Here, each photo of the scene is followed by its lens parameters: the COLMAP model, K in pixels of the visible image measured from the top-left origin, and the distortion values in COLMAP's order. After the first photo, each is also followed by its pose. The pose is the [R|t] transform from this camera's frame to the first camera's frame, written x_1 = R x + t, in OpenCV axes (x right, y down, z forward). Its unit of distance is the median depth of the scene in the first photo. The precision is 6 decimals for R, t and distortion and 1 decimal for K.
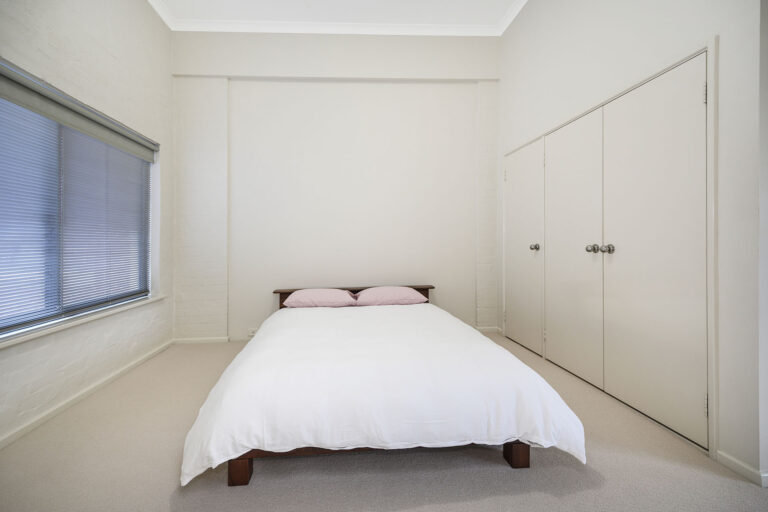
lens RADIAL K [[309.4, 0, 382.4], [0, 309.4, 242.7], [0, 0, 1]] dist [-0.000310, -0.000012]
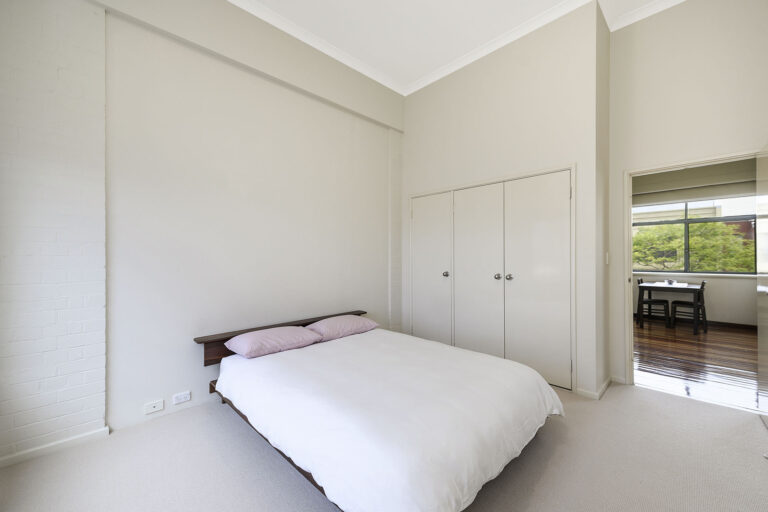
lens RADIAL K [[306.2, 0, 384.0], [0, 306.2, 256.0], [0, 0, 1]] dist [0.020362, 0.000013]
pose [[0.772811, 0.008908, 0.634574, -0.529816], [-0.008695, 0.999956, -0.003448, -0.055399], [-0.634577, -0.002853, 0.772854, 0.164185]]
